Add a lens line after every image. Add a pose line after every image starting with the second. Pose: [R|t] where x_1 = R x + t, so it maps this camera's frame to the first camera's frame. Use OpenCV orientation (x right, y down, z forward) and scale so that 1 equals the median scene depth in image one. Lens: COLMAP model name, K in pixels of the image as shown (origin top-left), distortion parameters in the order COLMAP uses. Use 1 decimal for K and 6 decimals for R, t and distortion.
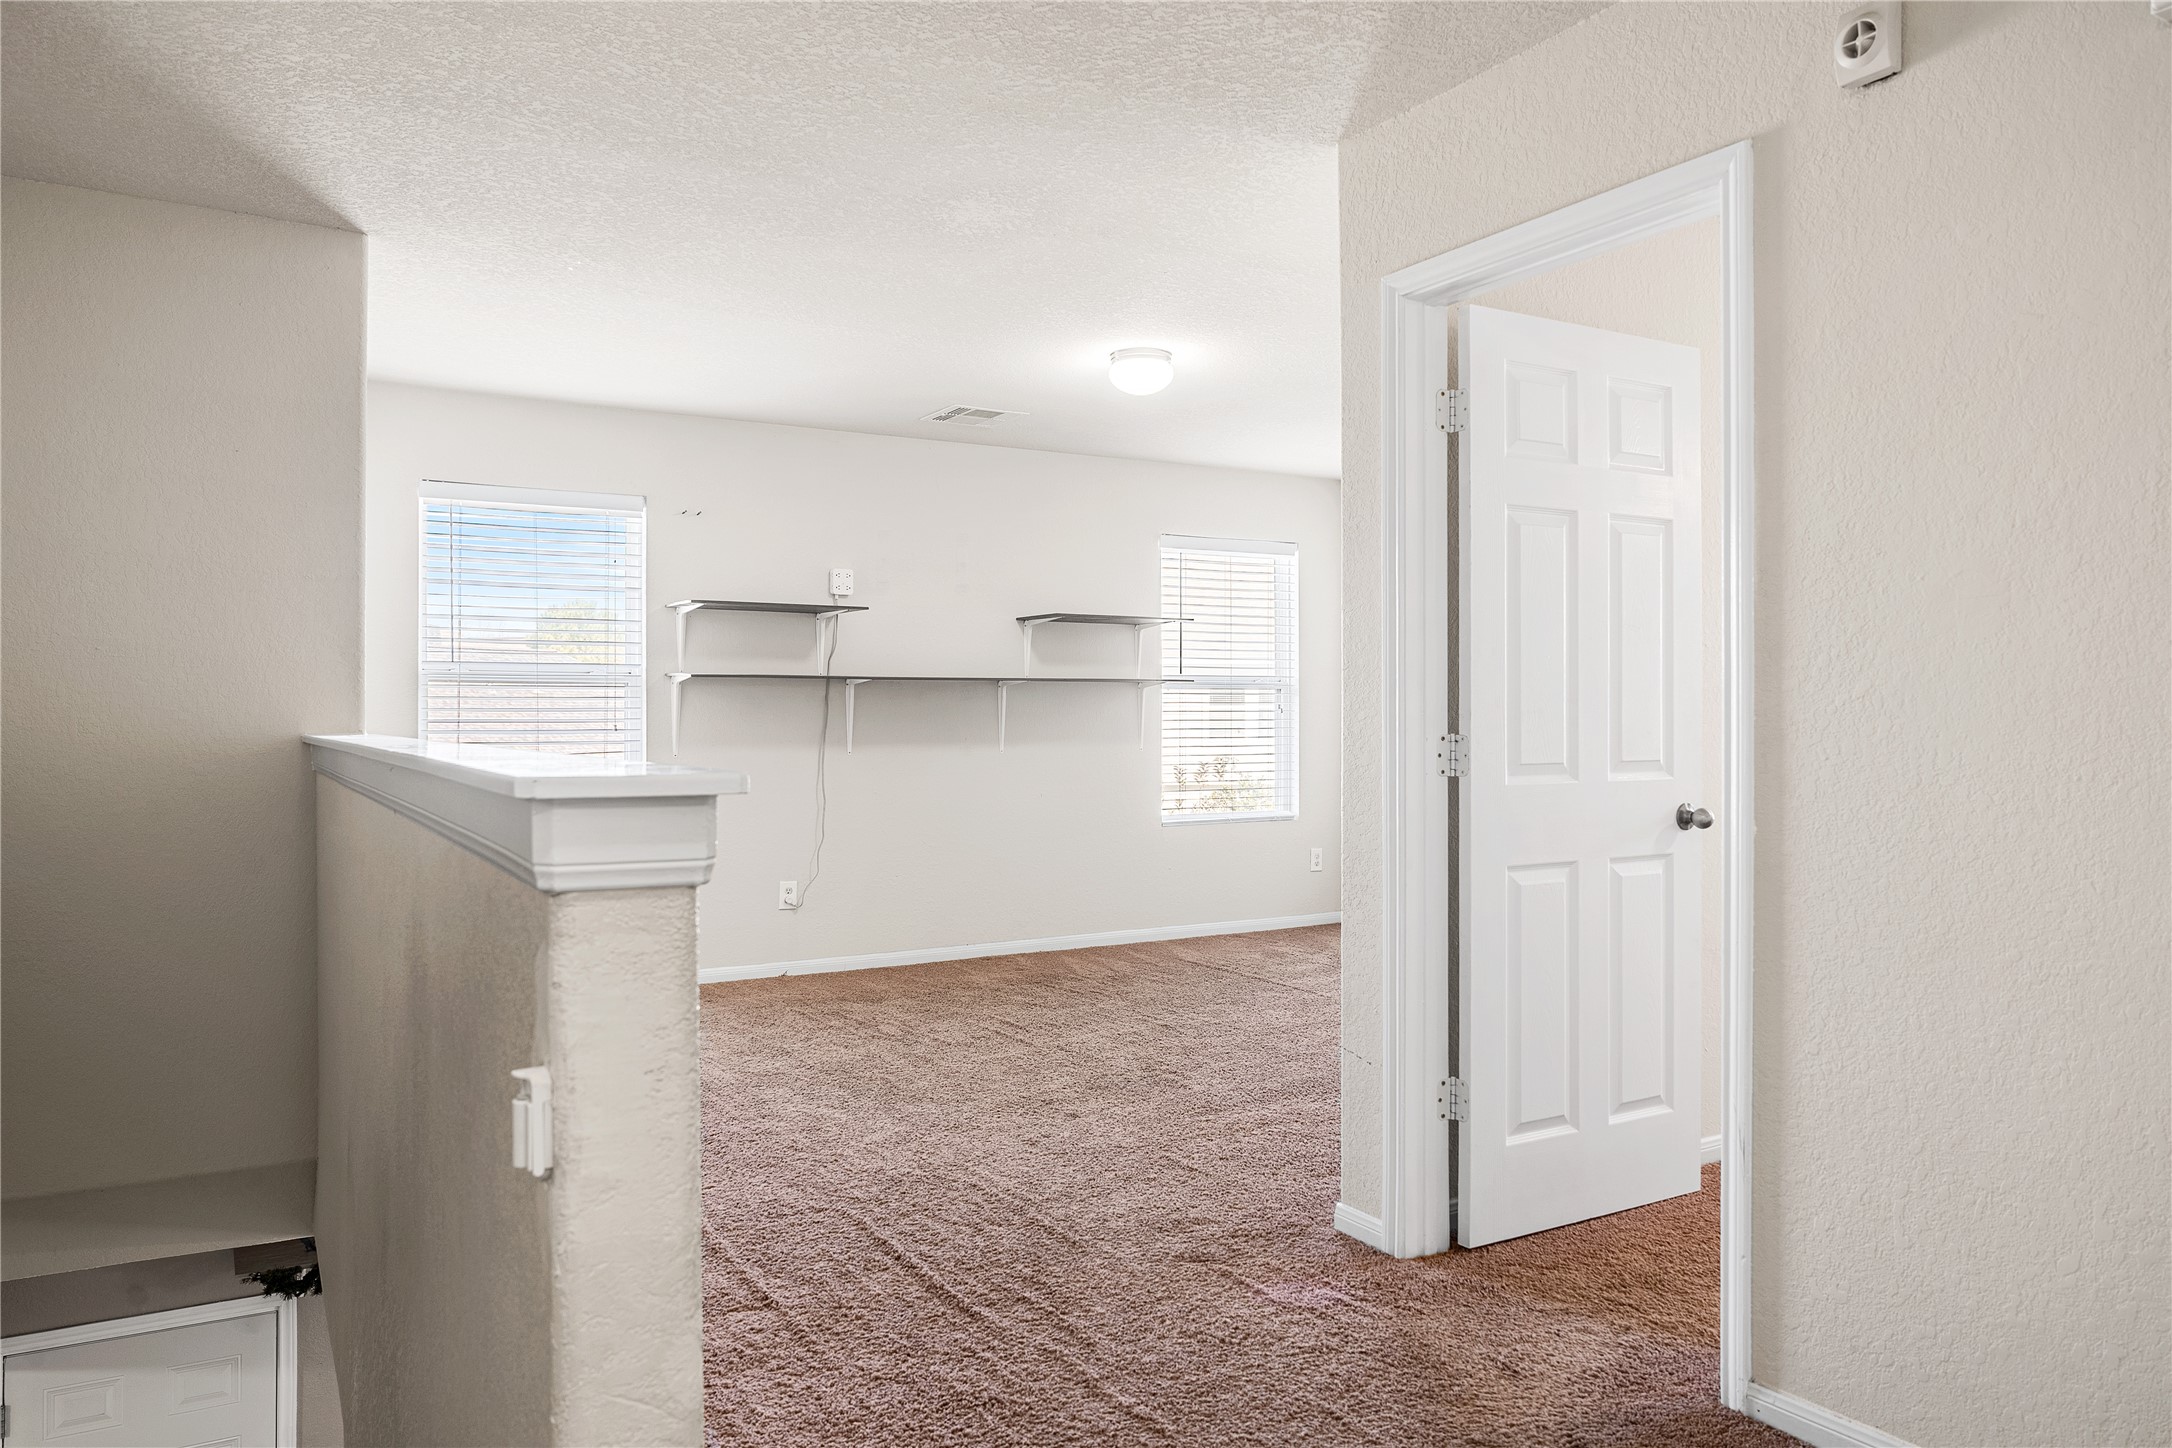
lens RADIAL K [[1461.0, 0, 1086.0], [0, 1461.0, 724.0], [0, 0, 1]] dist [-0.002194, -0.000497]
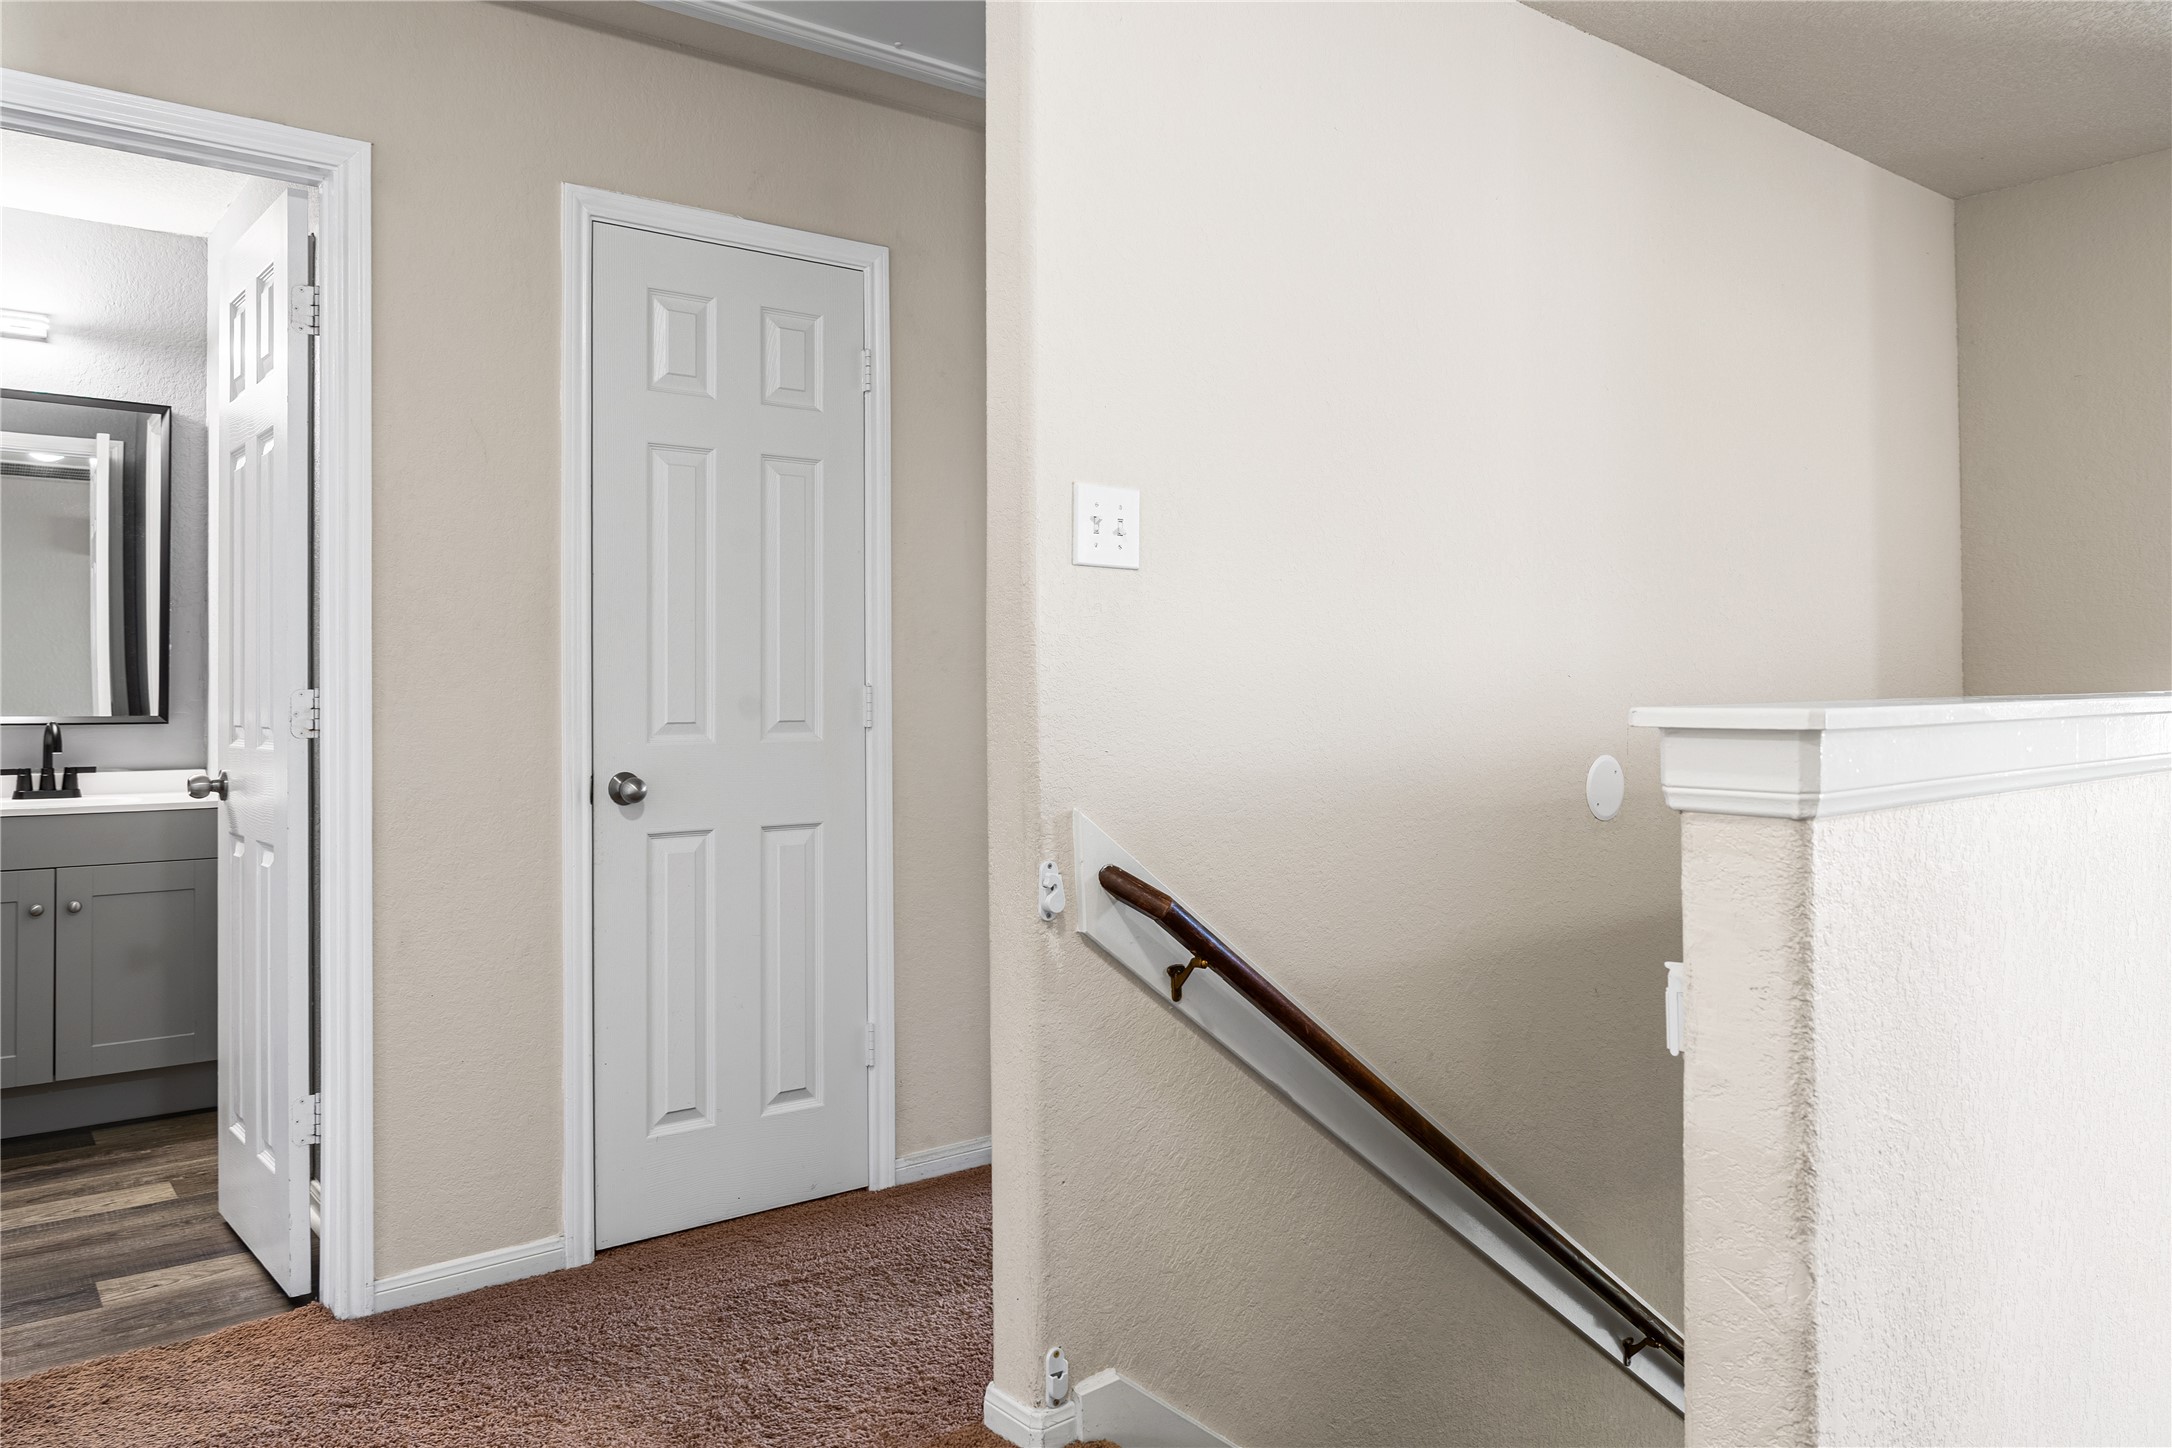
lens RADIAL K [[1461.0, 0, 1086.0], [0, 1461.0, 724.0], [0, 0, 1]] dist [-0.002194, -0.000497]
pose [[0.115698, 0.000735, -0.993284, 0.712574], [-0.001487, 0.999999, 0.000567, 0.046214], [0.993283, 0.001411, 0.115699, 0.399067]]
